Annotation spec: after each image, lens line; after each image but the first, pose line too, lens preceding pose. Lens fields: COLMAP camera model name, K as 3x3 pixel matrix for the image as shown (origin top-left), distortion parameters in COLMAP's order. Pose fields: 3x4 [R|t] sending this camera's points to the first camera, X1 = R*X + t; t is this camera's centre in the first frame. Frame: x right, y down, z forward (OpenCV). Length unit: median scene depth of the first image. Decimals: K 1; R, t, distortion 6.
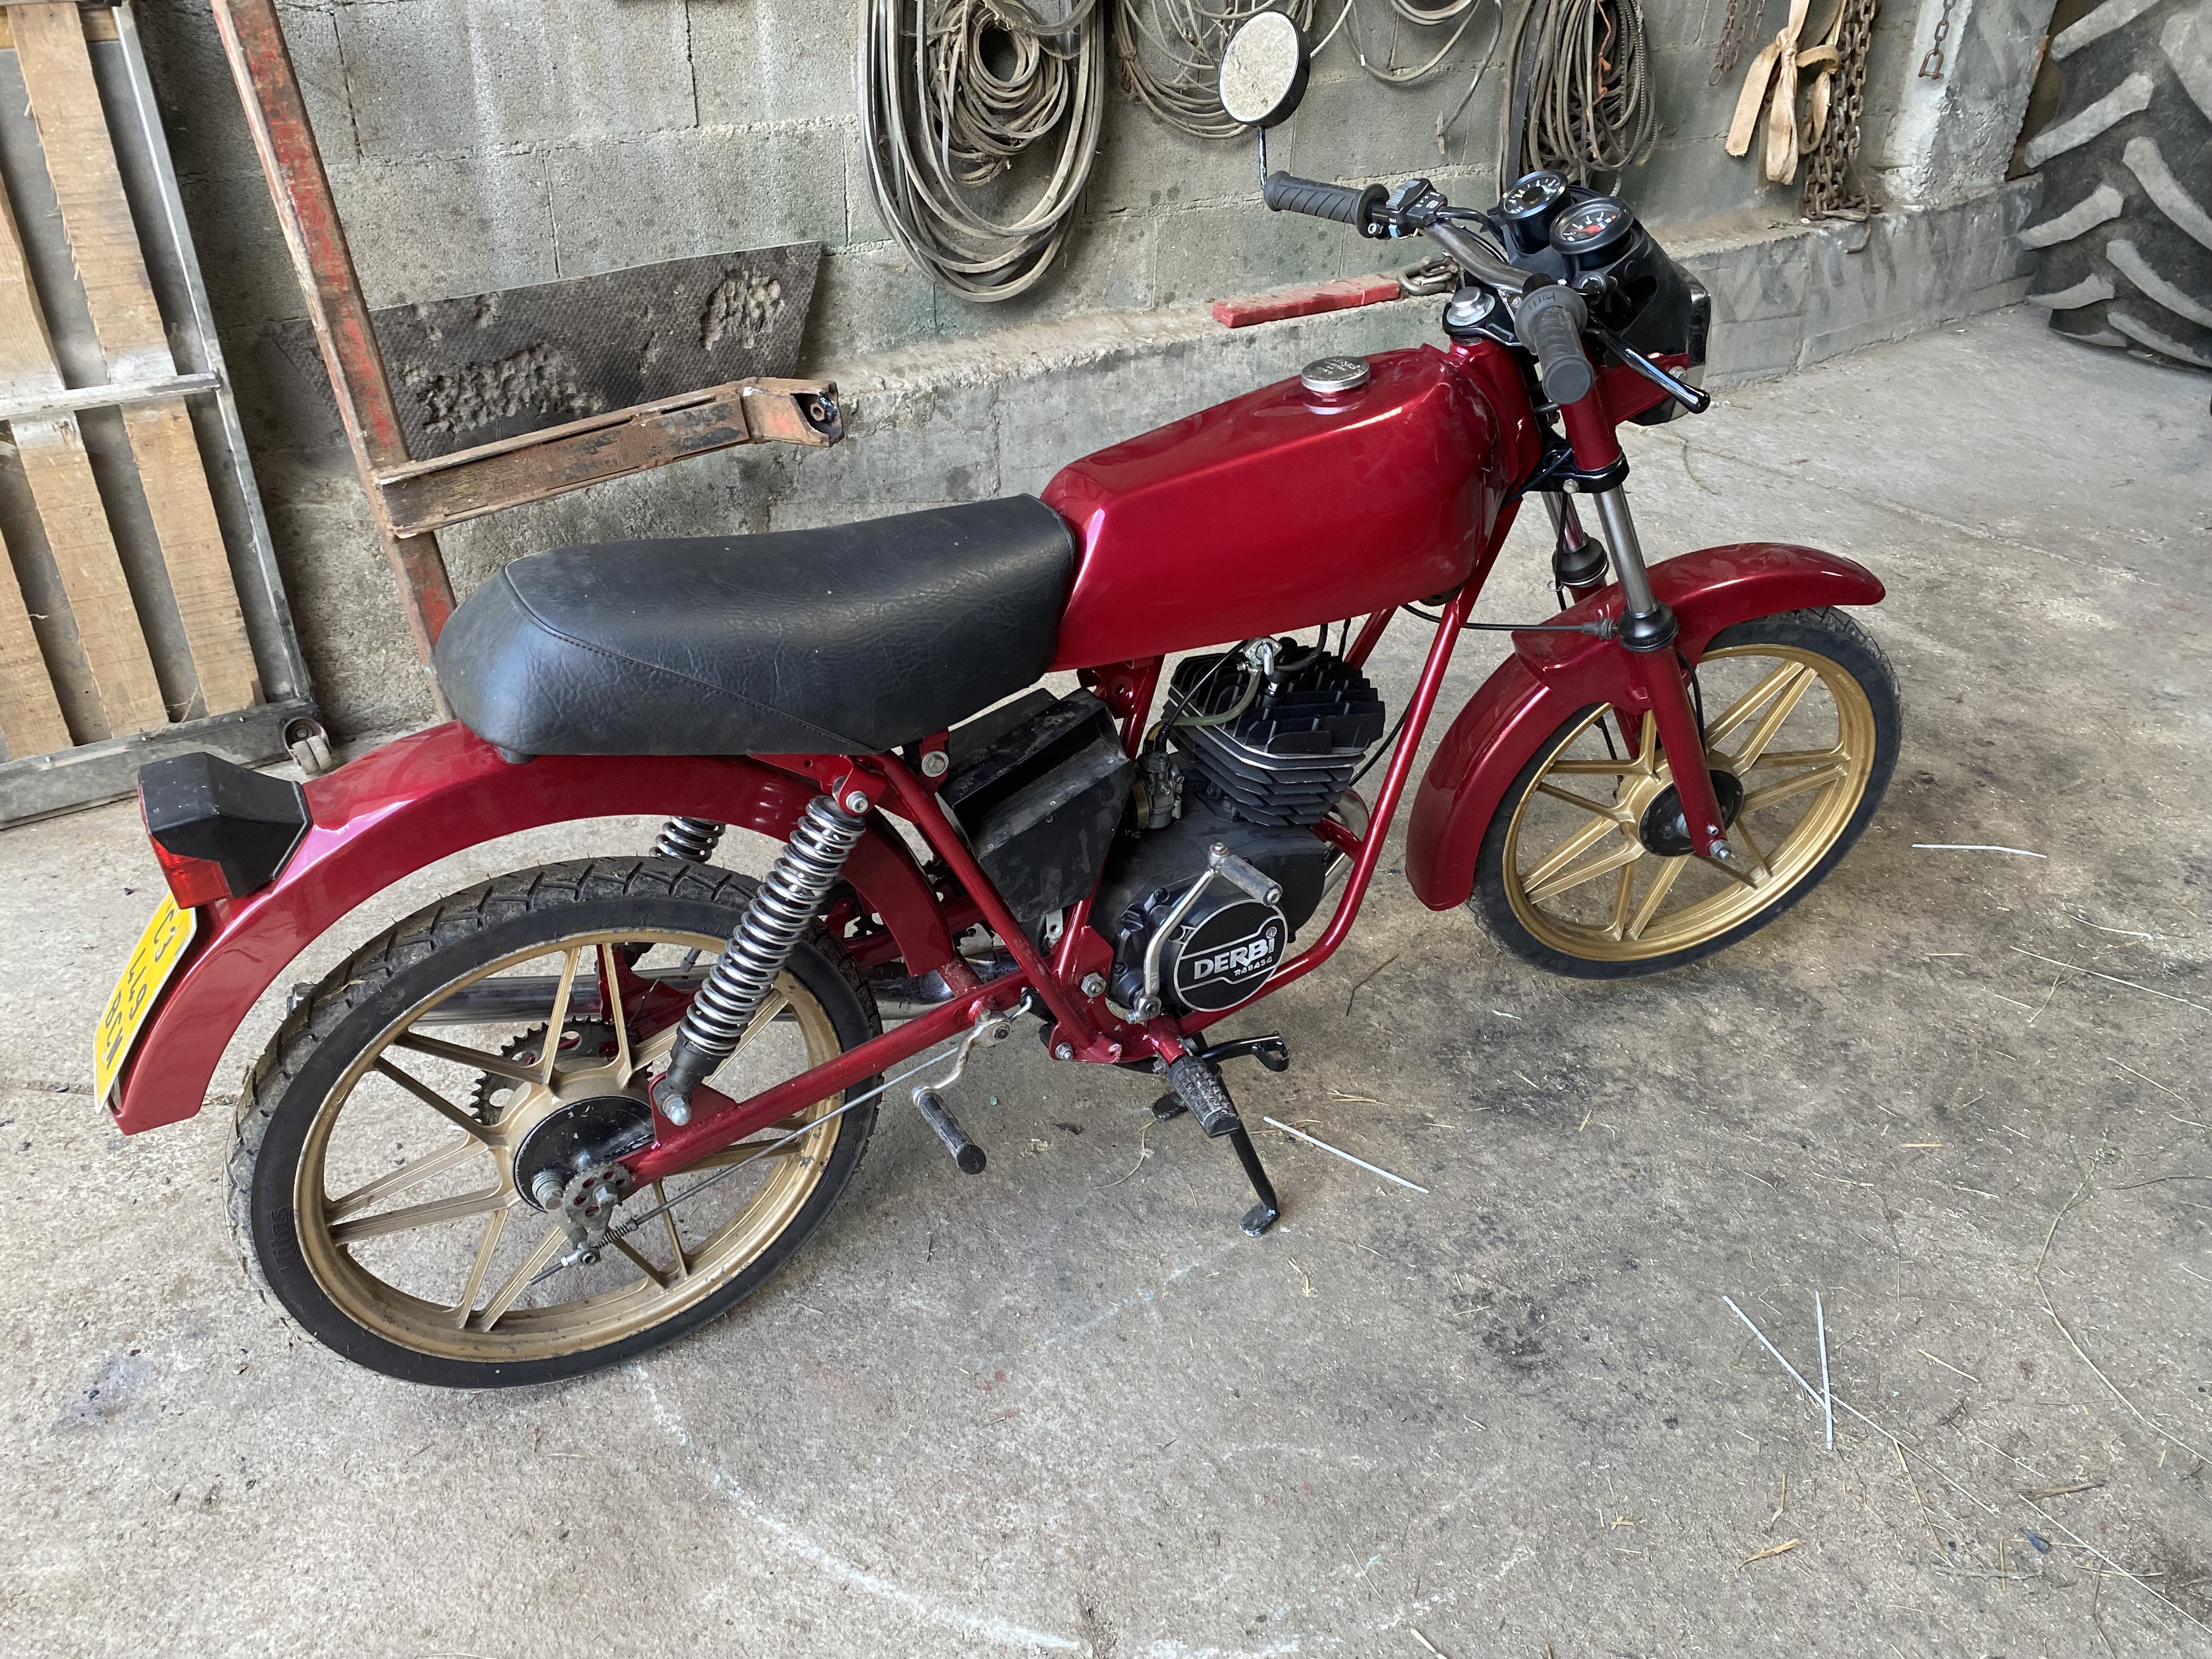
lens RADIAL K [[1679.8, 0, 1116.0], [0, 1679.8, 843.1], [0, 0, 1]] dist [0.003350, -0.034567]
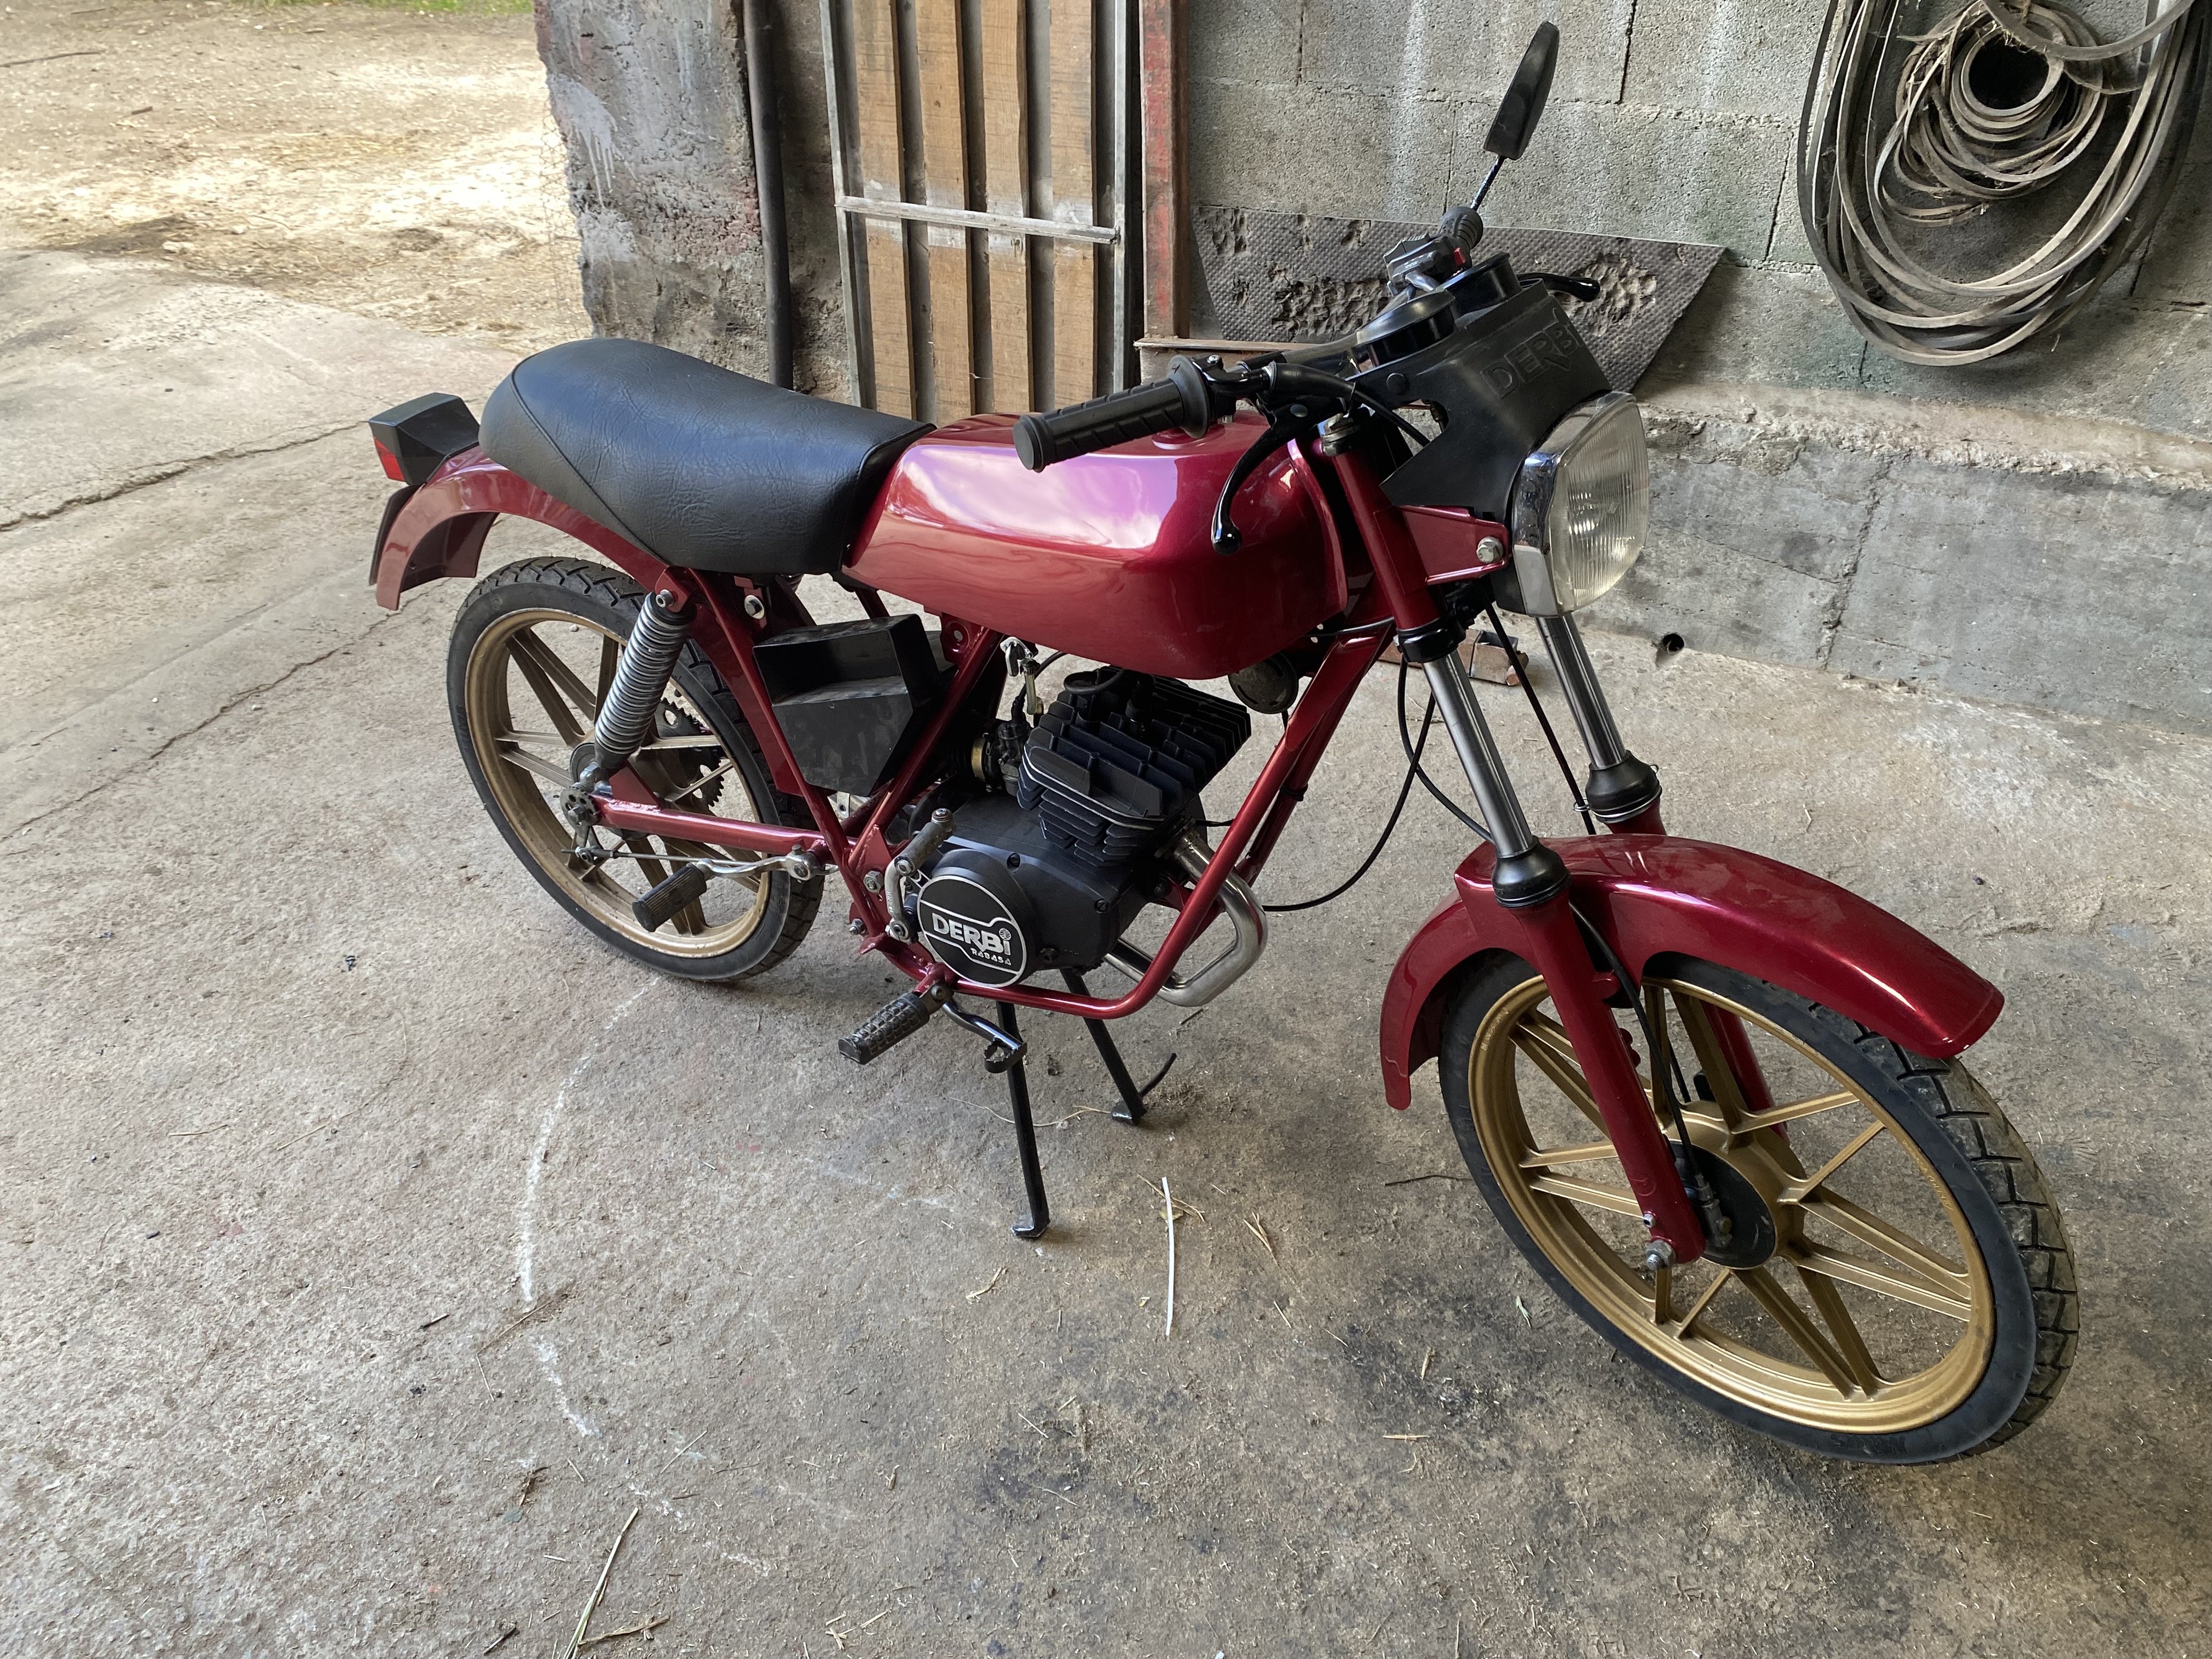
lens RADIAL K [[1679.8, 0, 1111.1], [0, 1679.8, 823.3], [0, 0, 1]] dist [0.003350, -0.034567]
pose [[0.501954, 0.450981, -0.738010, 0.499649], [-0.441956, 0.867223, 0.229346, -0.155369], [0.743450, 0.211046, 0.634620, 0.248287]]
